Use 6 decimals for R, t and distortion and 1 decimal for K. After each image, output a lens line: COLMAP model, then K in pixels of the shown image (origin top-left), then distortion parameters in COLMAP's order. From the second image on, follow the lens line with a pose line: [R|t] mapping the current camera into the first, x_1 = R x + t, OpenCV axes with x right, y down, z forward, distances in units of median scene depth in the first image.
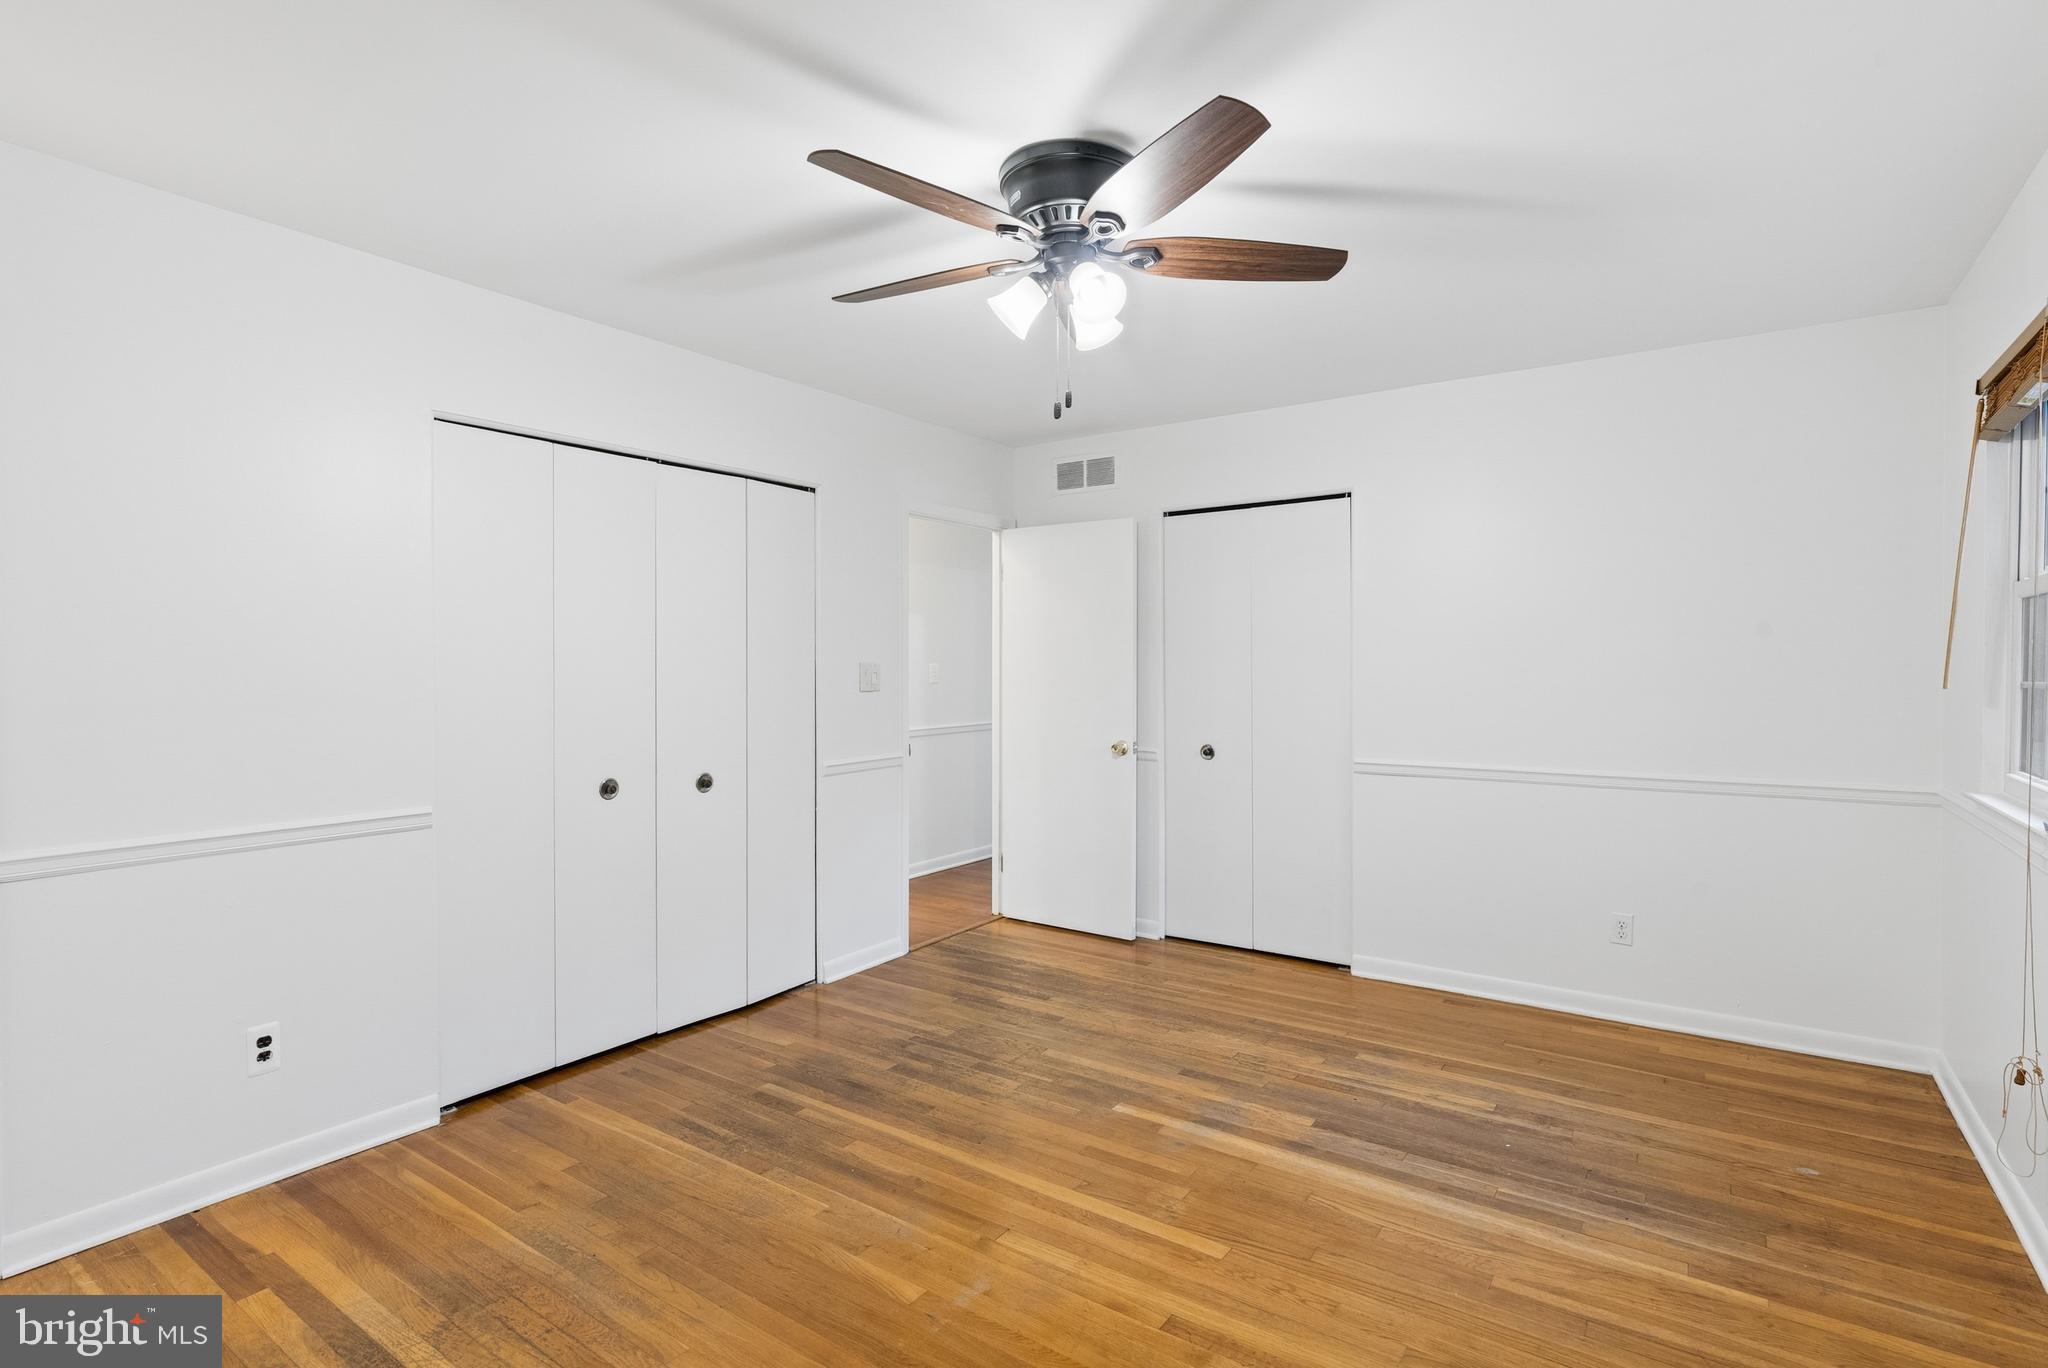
lens RADIAL K [[991.9, 0, 1023.8], [0, 991.9, 652.4], [0, 0, 1]] dist [-0.001659, -0.000074]
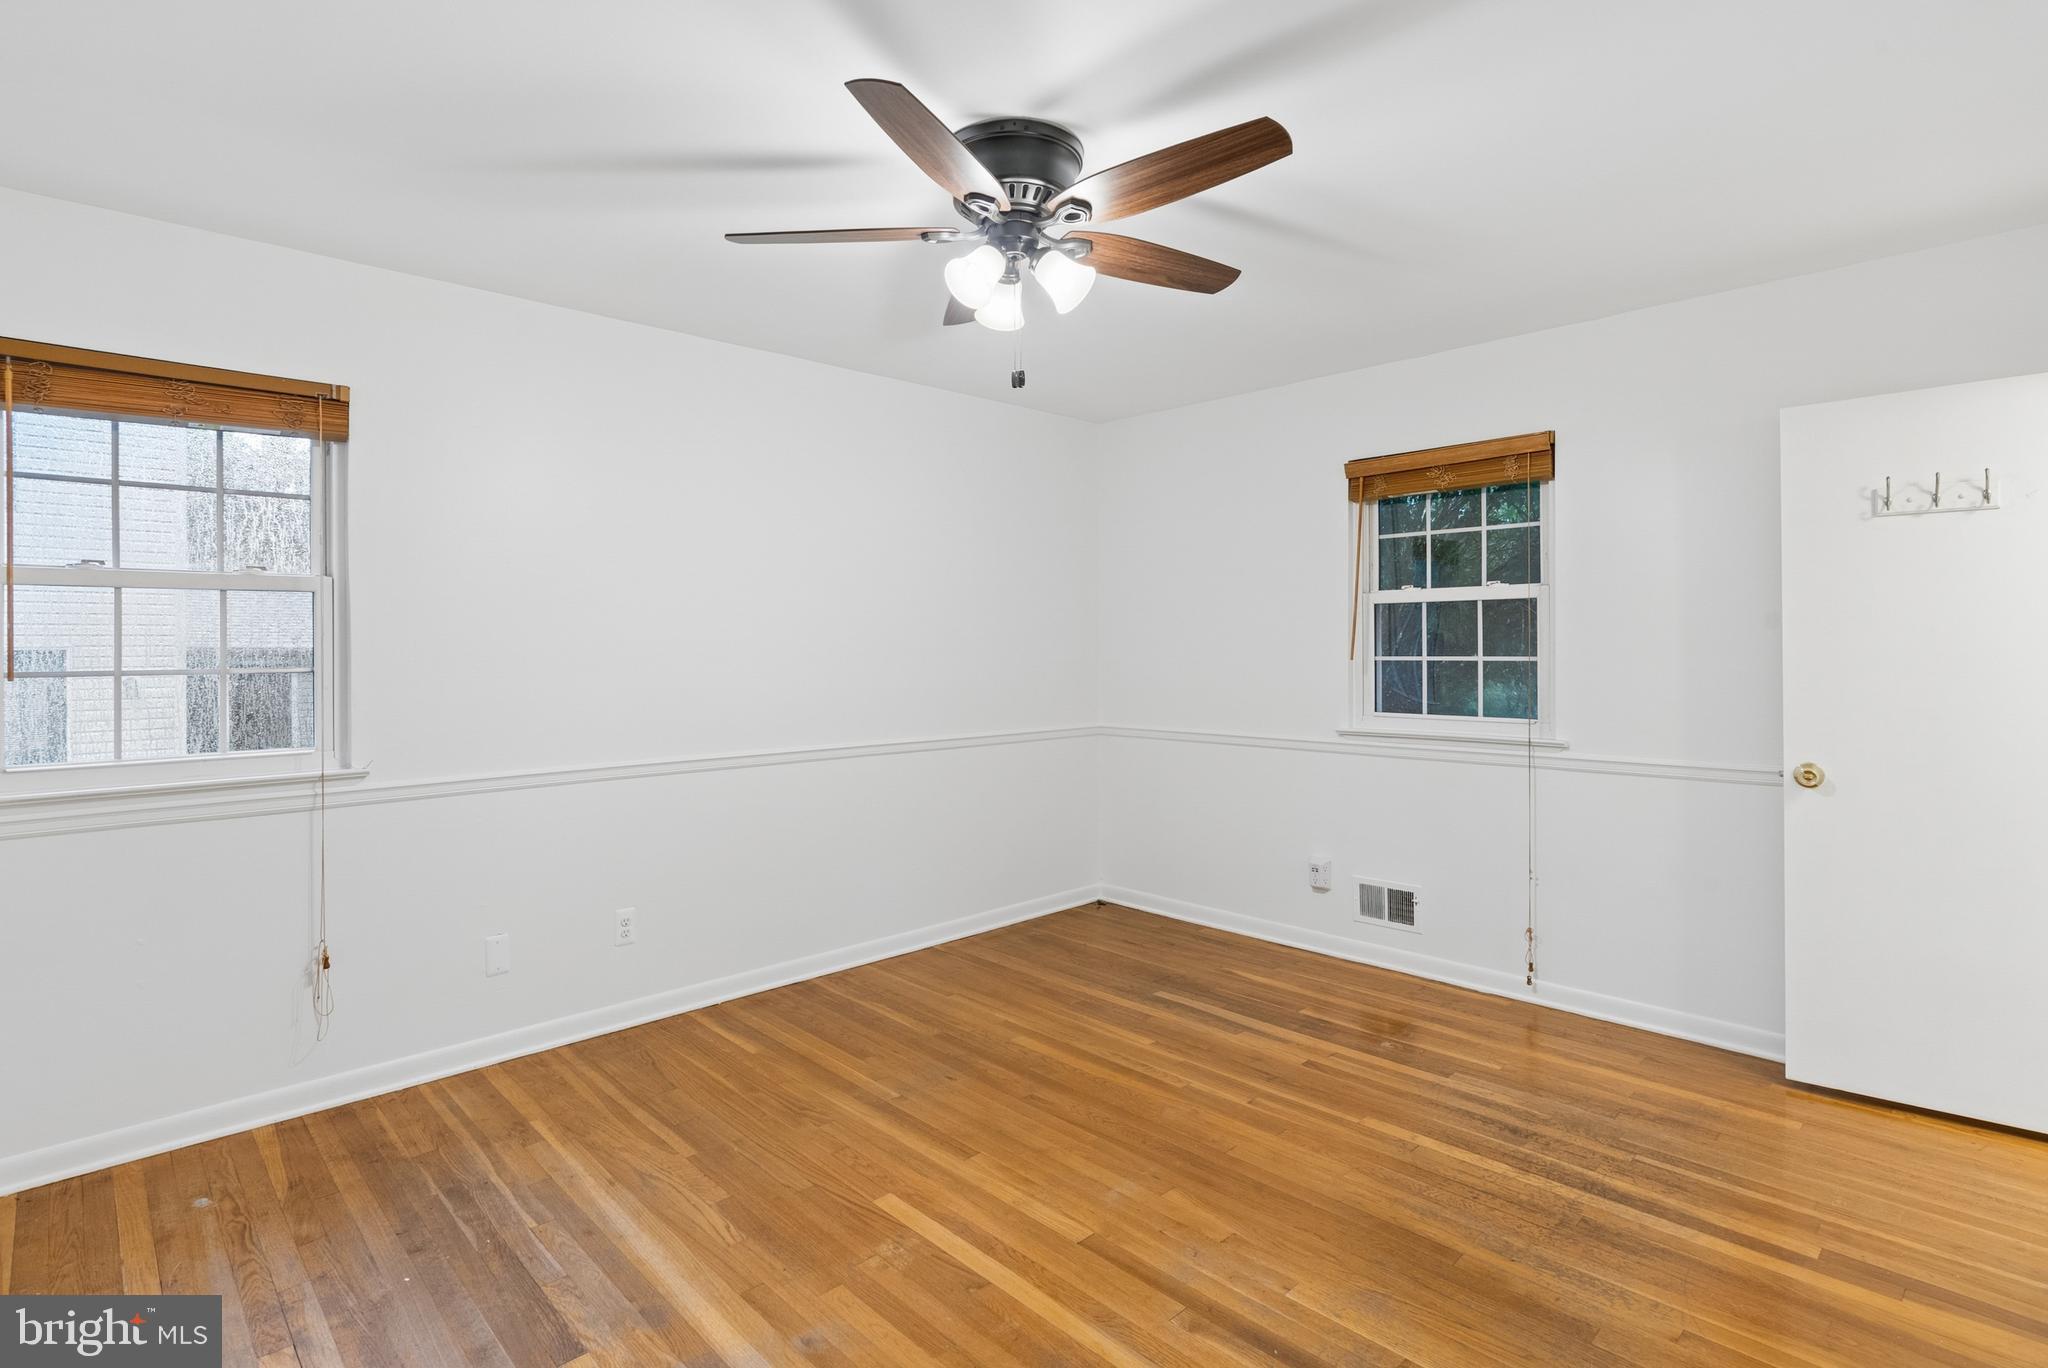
lens RADIAL K [[991.9, 0, 1023.8], [0, 991.9, 652.4], [0, 0, 1]] dist [-0.001659, -0.000074]
pose [[-0.981062, 0.002804, 0.193675, -0.154409], [0.001972, 0.999988, -0.004493, 0.021881], [-0.193685, -0.004026, -0.981055, 1.999088]]
